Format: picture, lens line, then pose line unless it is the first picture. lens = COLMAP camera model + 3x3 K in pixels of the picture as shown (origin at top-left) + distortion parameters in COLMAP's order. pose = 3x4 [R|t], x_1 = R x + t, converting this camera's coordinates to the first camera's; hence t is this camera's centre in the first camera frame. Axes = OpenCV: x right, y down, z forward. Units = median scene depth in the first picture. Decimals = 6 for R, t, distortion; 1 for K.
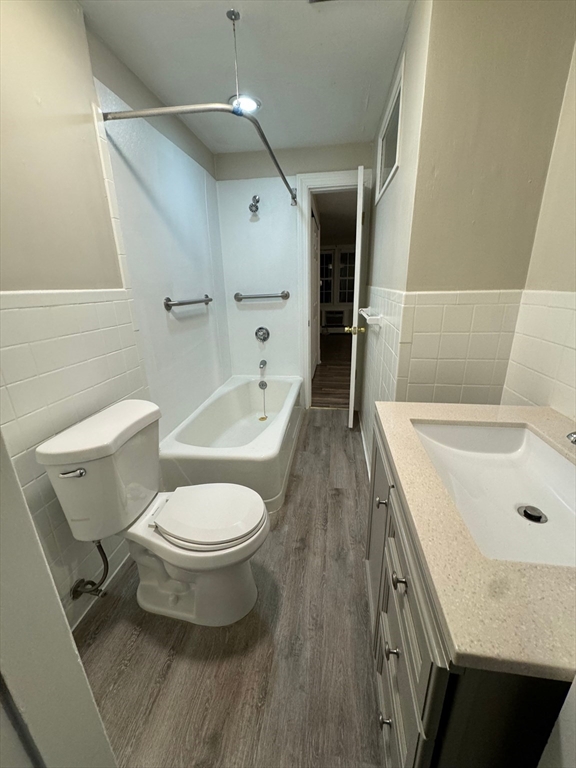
lens RADIAL K [[306.7, 0, 290.1], [0, 306.7, 382.8], [0, 0, 1]] dist [-0.001896, -0.000135]
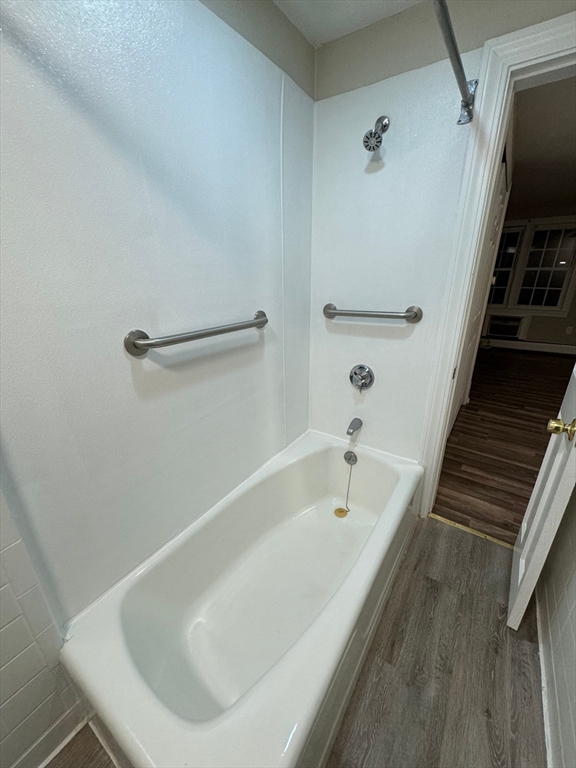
lens RADIAL K [[306.7, 0, 290.1], [0, 306.7, 382.8], [0, 0, 1]] dist [-0.001896, -0.000135]
pose [[0.899550, 0.167903, -0.403259, 0.027635], [-0.148507, 0.985739, 0.079153, -0.208309], [0.410798, -0.011315, 0.911656, 0.498983]]
